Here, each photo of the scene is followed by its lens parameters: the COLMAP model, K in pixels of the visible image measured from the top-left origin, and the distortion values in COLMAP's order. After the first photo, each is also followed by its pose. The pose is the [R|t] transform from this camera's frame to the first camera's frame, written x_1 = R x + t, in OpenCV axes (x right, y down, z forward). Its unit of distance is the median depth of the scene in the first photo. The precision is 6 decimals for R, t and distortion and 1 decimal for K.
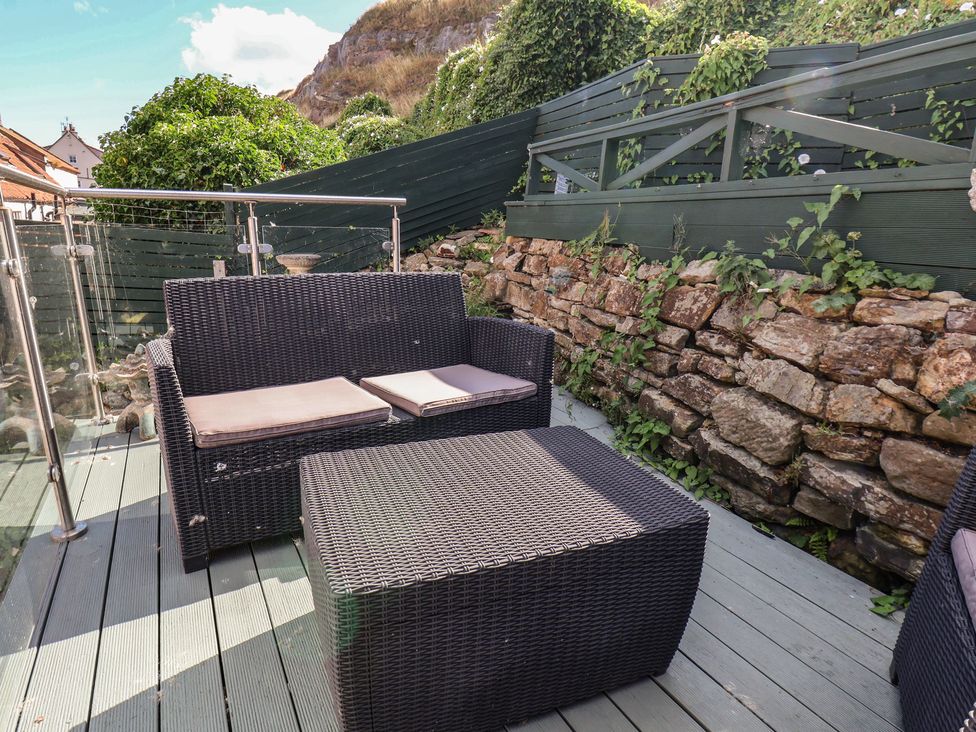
lens RADIAL K [[525.0, 0, 486.7], [0, 525.0, 366.8], [0, 0, 1]] dist [-0.000040, -0.009101]
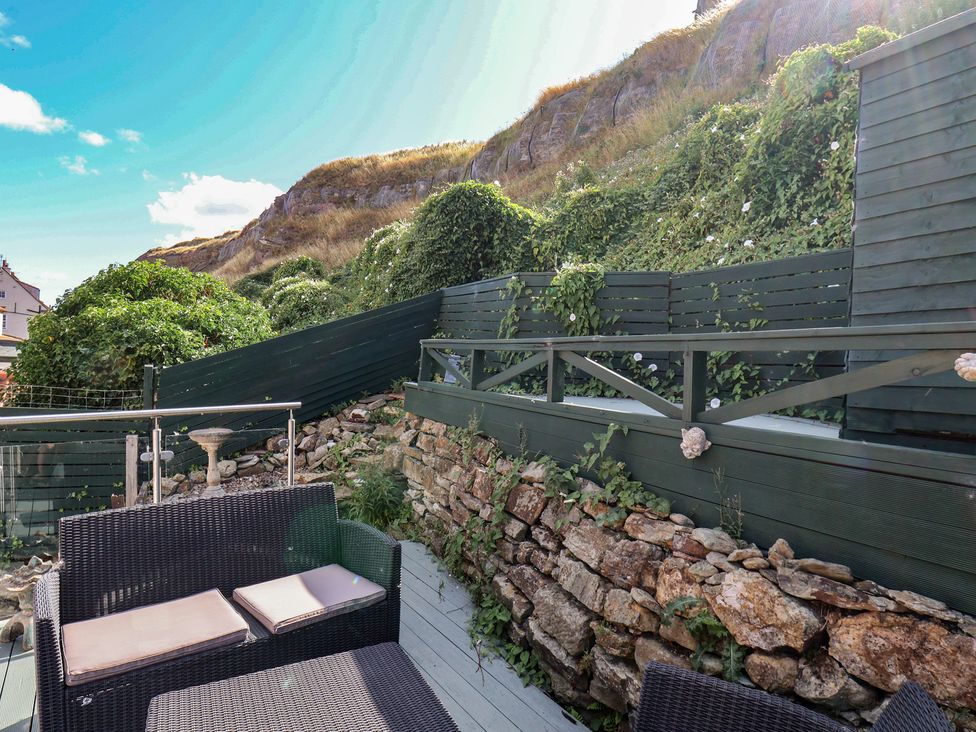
lens RADIAL K [[525.0, 0, 488.2], [0, 525.0, 369.4], [0, 0, 1]] dist [-0.000040, -0.009101]
pose [[0.994138, -0.007047, 0.107890, 0.142651], [0.030116, 0.976431, -0.213717, -0.137387], [-0.103841, 0.215713, 0.970920, -0.205899]]
